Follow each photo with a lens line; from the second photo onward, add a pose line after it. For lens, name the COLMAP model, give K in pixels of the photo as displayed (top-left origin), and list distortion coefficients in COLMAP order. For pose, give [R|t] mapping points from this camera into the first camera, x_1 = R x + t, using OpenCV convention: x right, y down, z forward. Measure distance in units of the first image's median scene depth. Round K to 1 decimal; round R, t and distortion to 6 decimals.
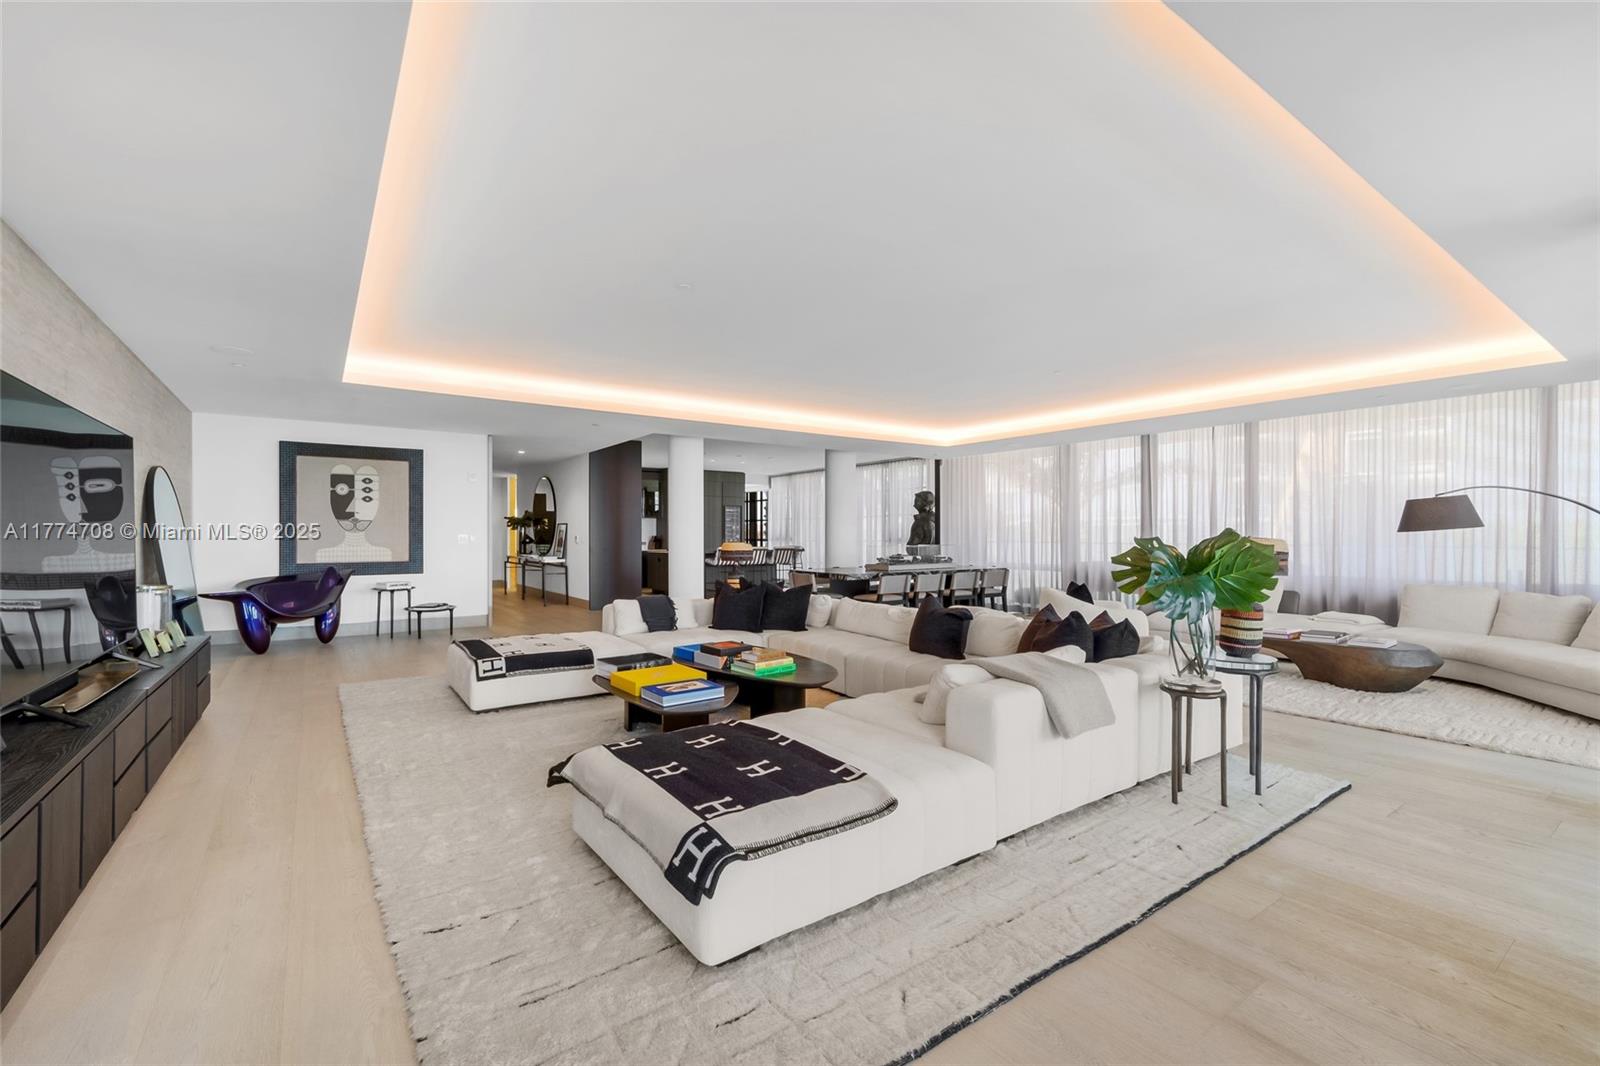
lens RADIAL K [[680.2, 0, 797.6], [0, 680.2, 536.6], [0, 0, 1]] dist [0.000799, 0.000116]
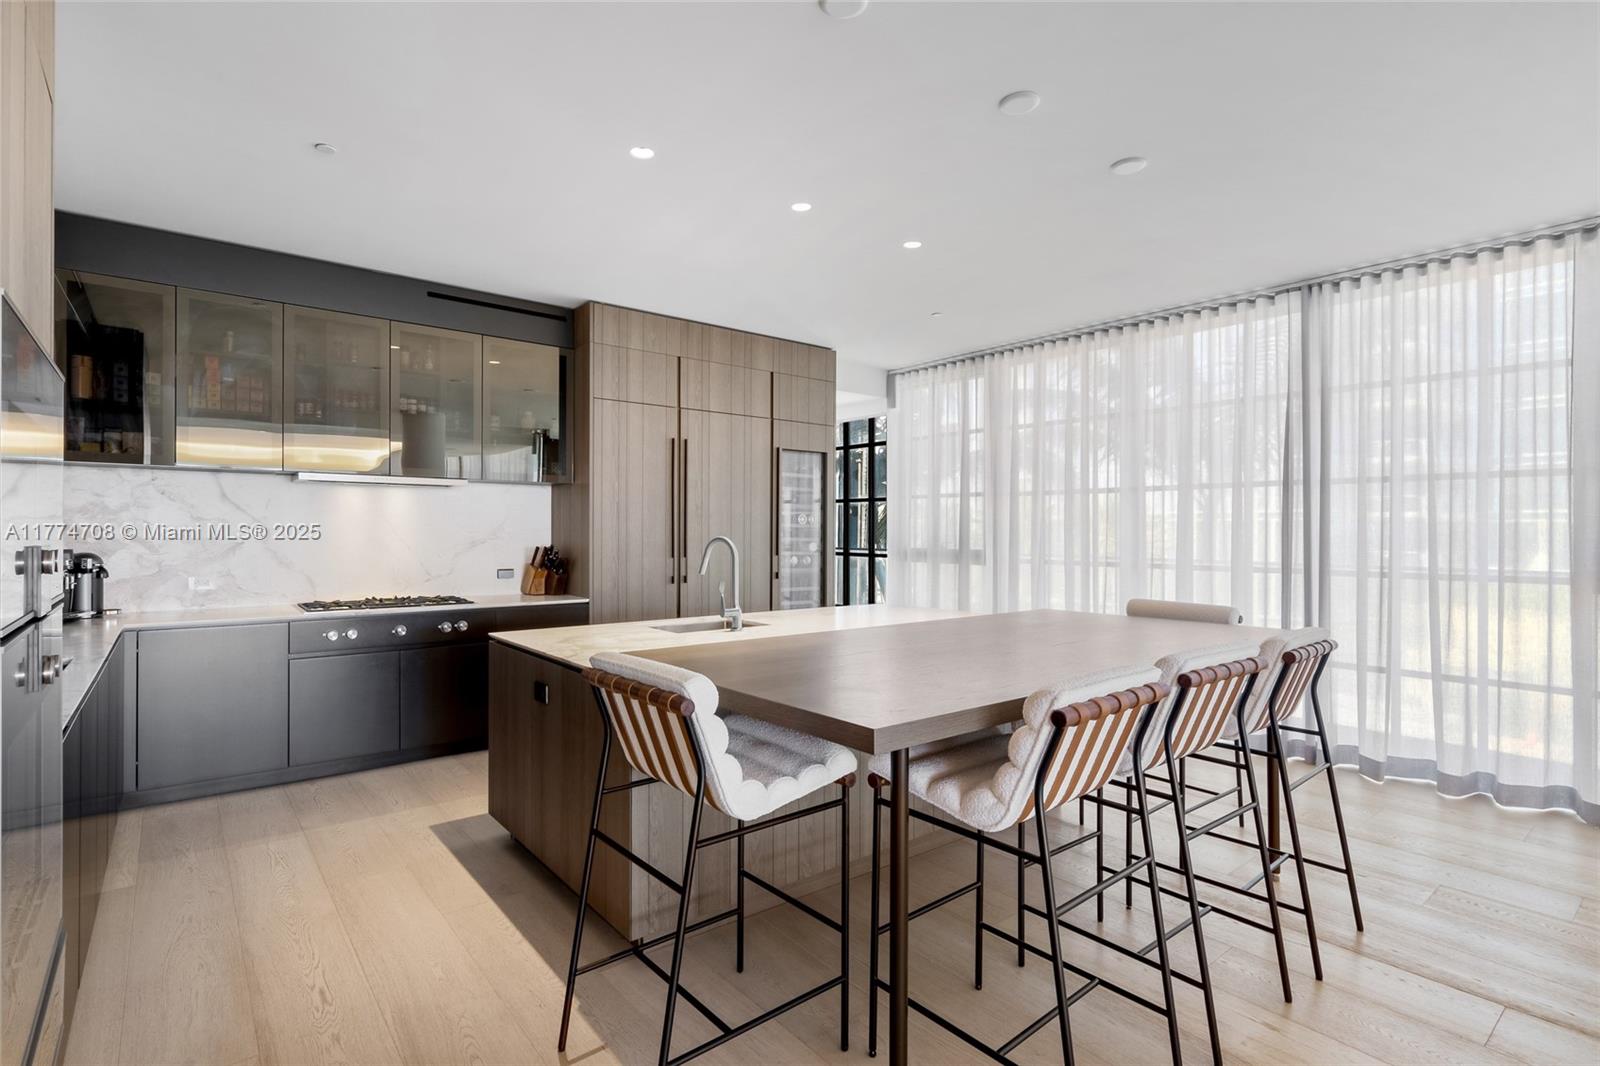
lens RADIAL K [[759.3, 0, 792.3], [0, 759.3, 540.6], [0, 0, 1]] dist [0.004724, 0.002790]
pose [[0.997179, 0.004055, 0.074949, -0.126104], [-0.004795, 0.999941, 0.009696, -0.007106], [-0.074905, -0.010028, 0.997140, 0.652737]]
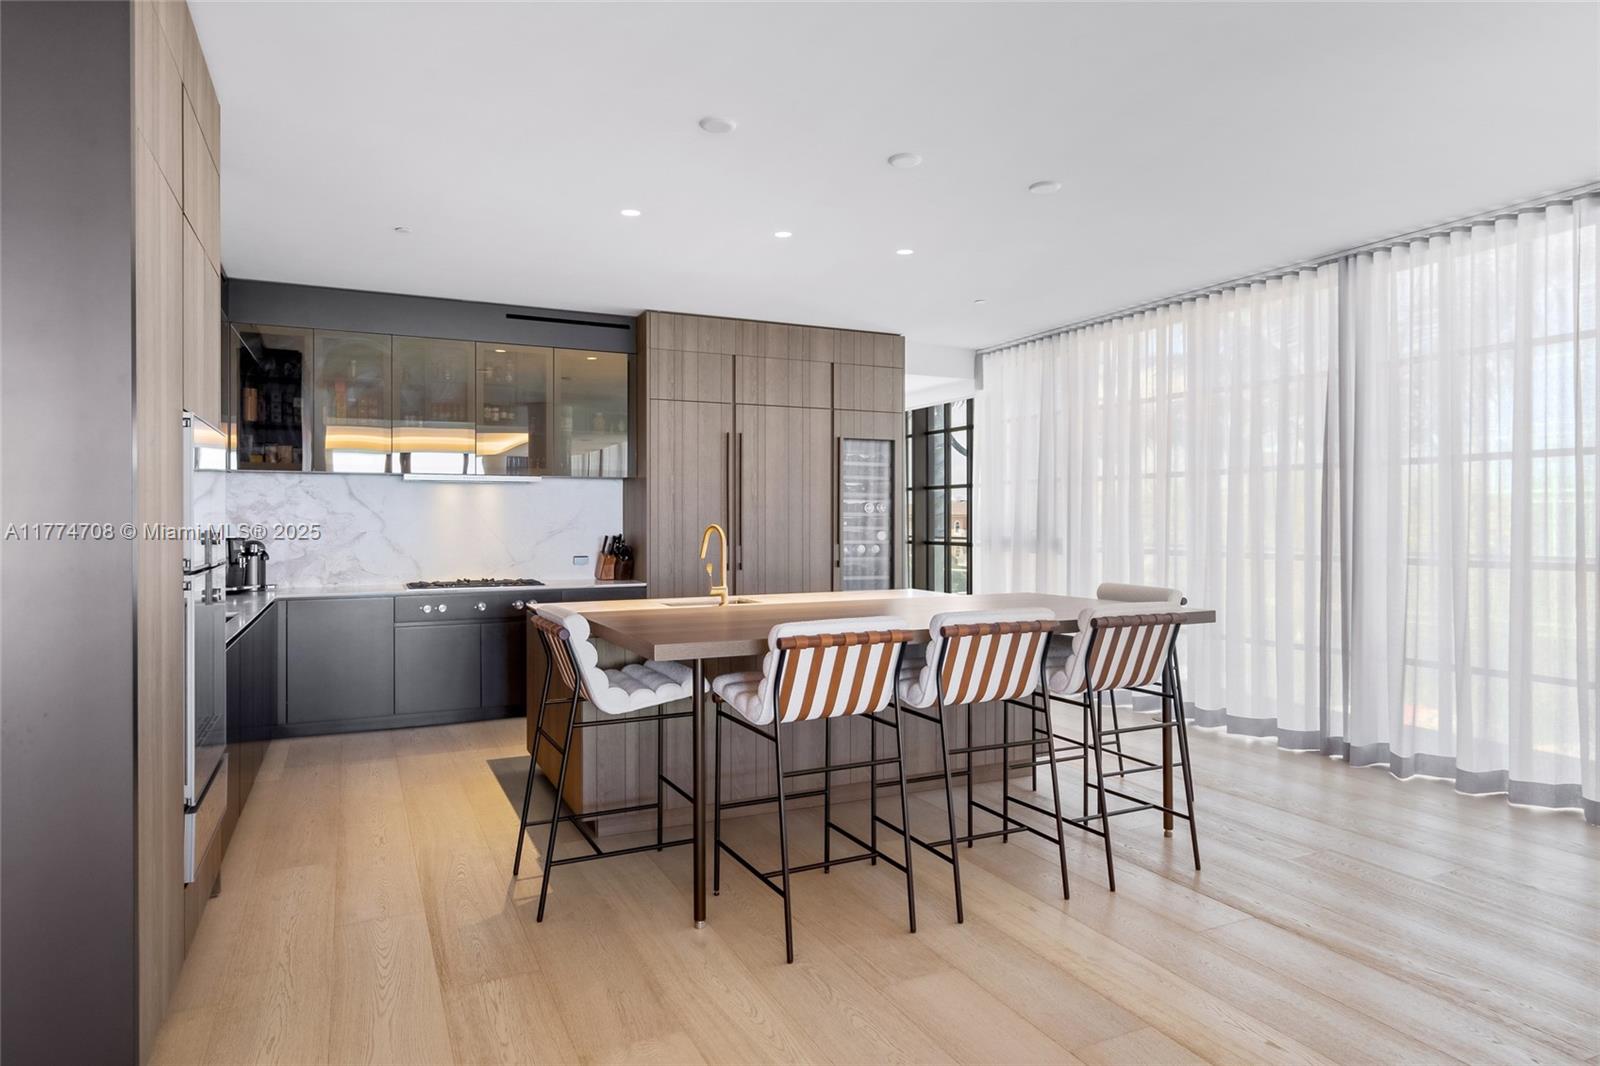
lens RADIAL K [[924.1, 0, 814.6], [0, 924.1, 532.8], [0, 0, 1]] dist [0.016218, 0.000710]
pose [[0.989373, 0.000153, -0.145398, -0.057052], [0.001462, 0.999938, 0.011002, -0.006826], [0.145391, -0.011098, 0.989312, 0.576949]]
